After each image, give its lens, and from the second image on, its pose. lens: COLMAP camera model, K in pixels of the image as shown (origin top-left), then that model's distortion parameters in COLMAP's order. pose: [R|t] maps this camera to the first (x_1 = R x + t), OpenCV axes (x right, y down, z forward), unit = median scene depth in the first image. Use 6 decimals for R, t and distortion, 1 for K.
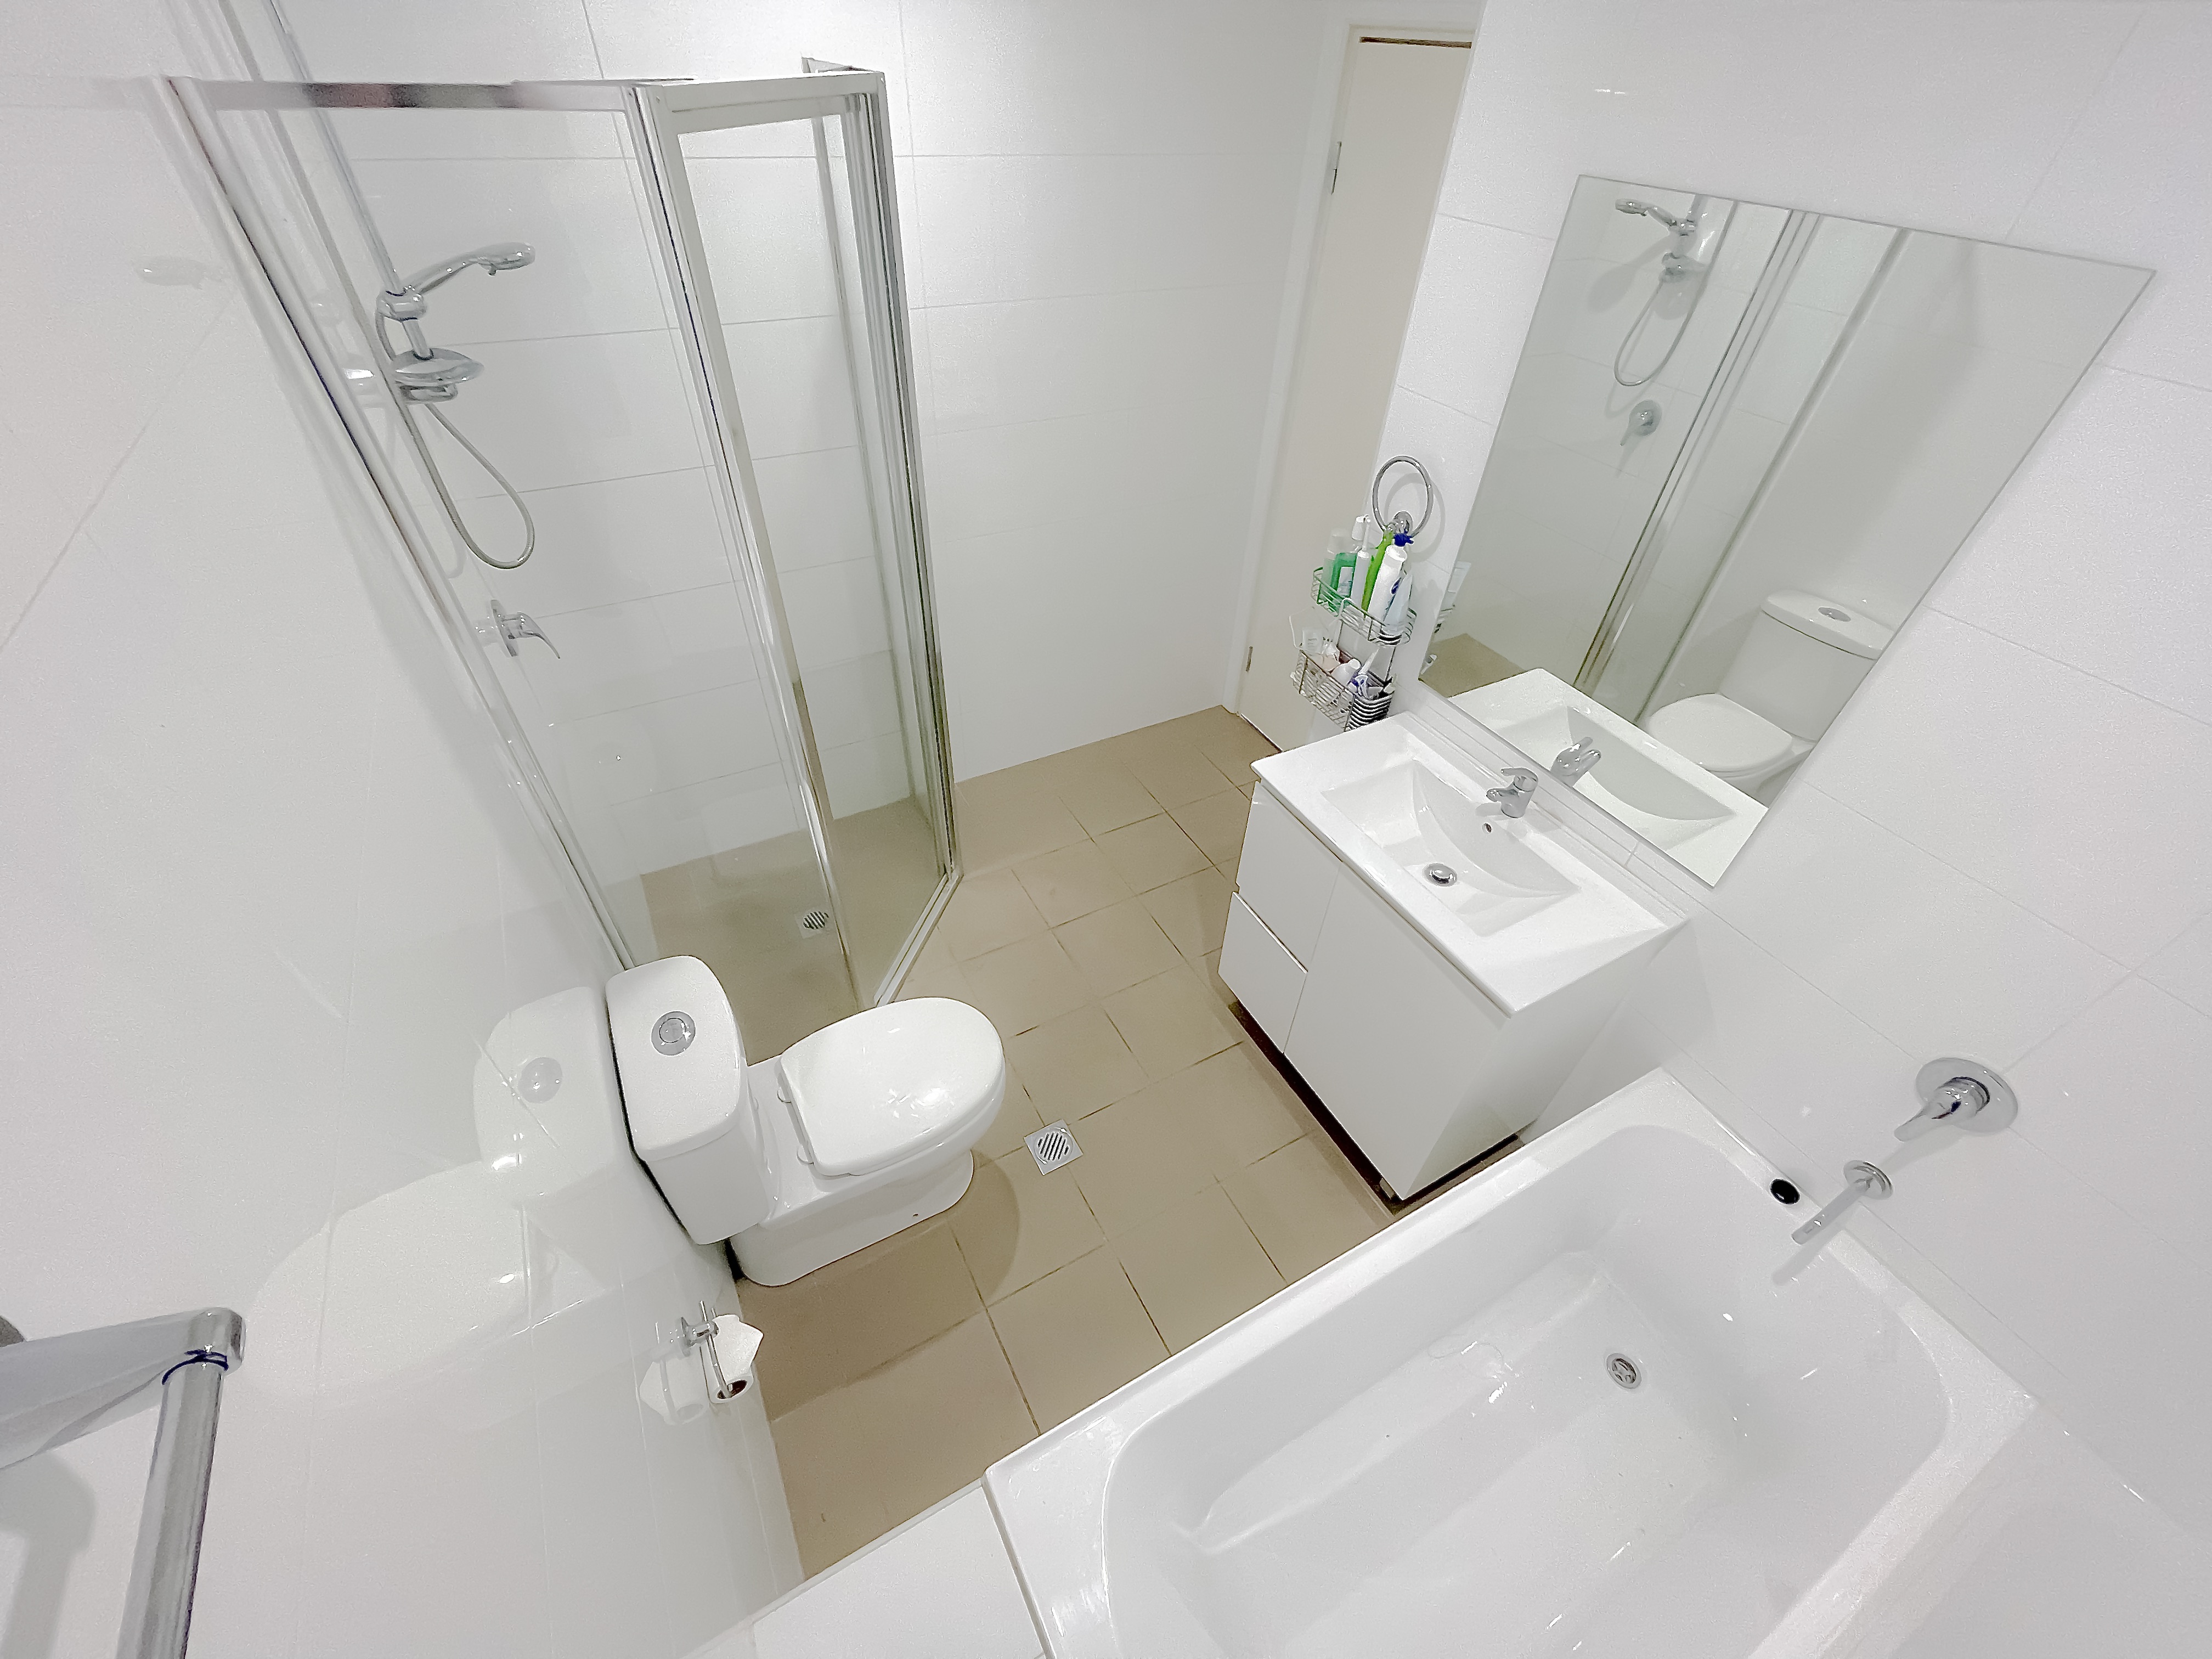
lens RADIAL K [[888.1, 0, 1101.5], [0, 888.1, 838.6], [0, 0, 1]] dist [-0.003182, 0.000642]
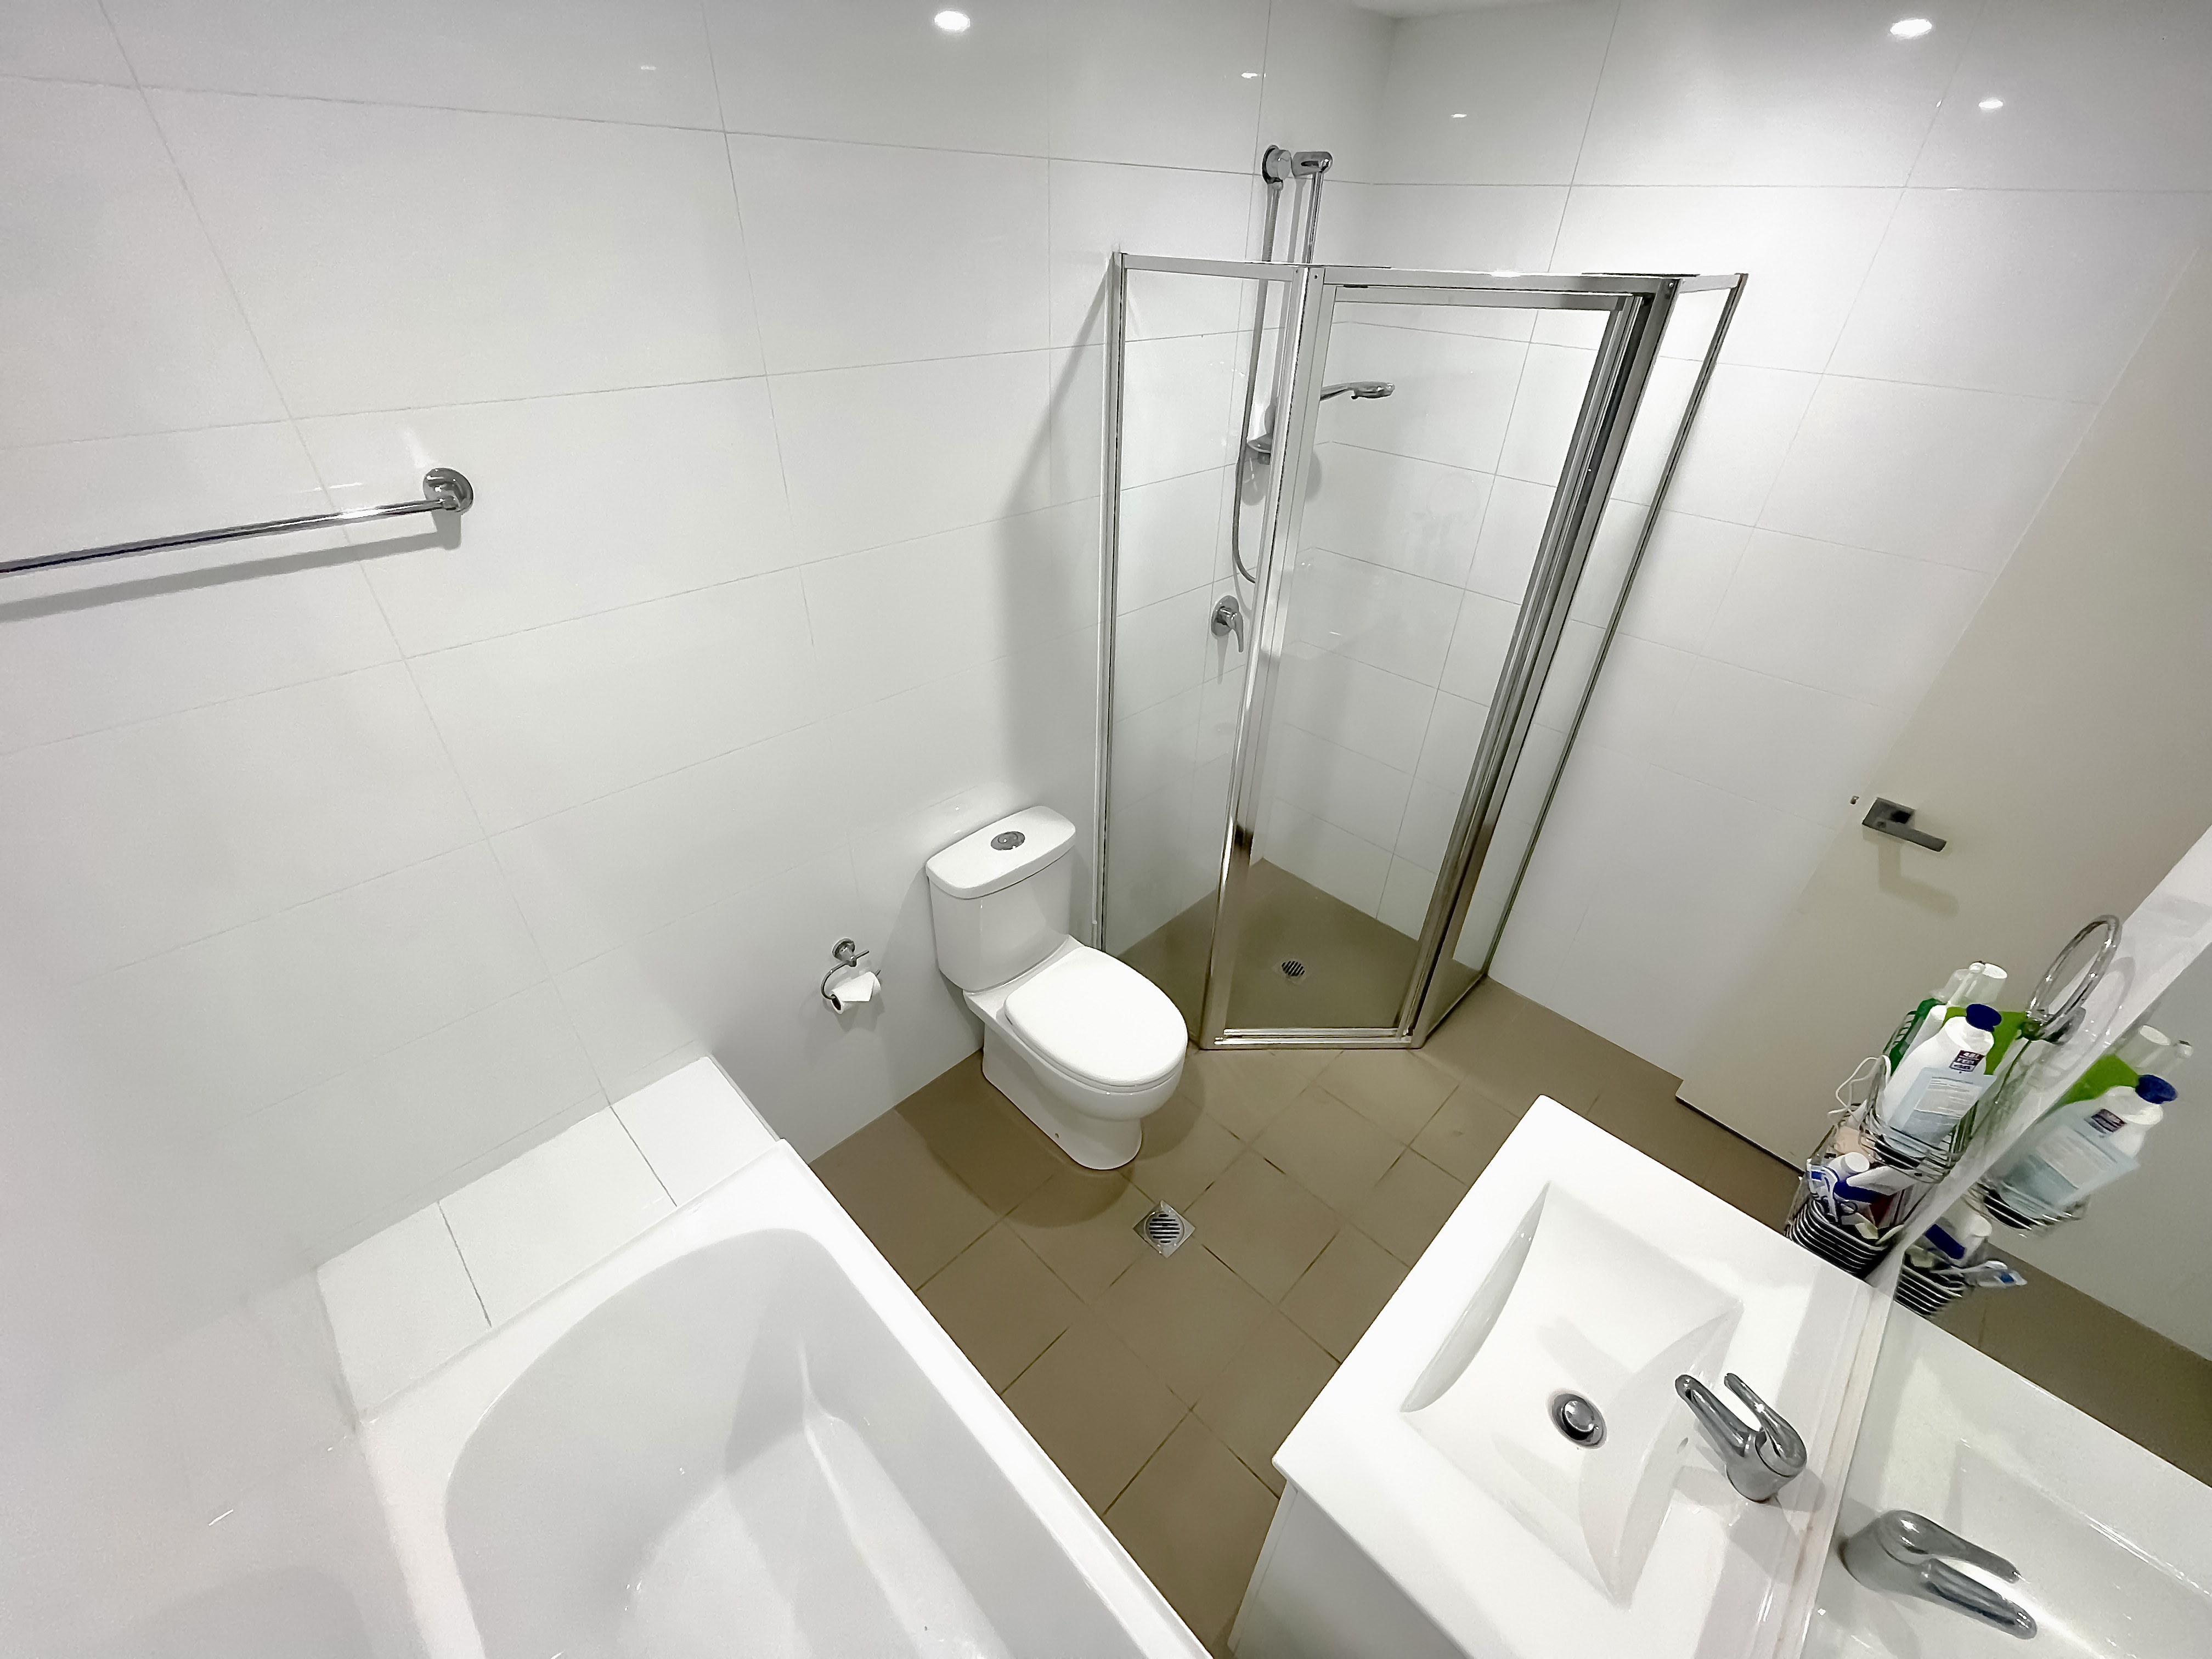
lens RADIAL K [[888.1, 0, 1102.4], [0, 888.1, 829.1], [0, 0, 1]] dist [-0.003182, 0.000642]
pose [[0.291044, 0.519215, -0.803560, 0.590773], [-0.653531, 0.721310, 0.229365, -0.189162], [0.698706, 0.458396, 0.549257, 0.242246]]
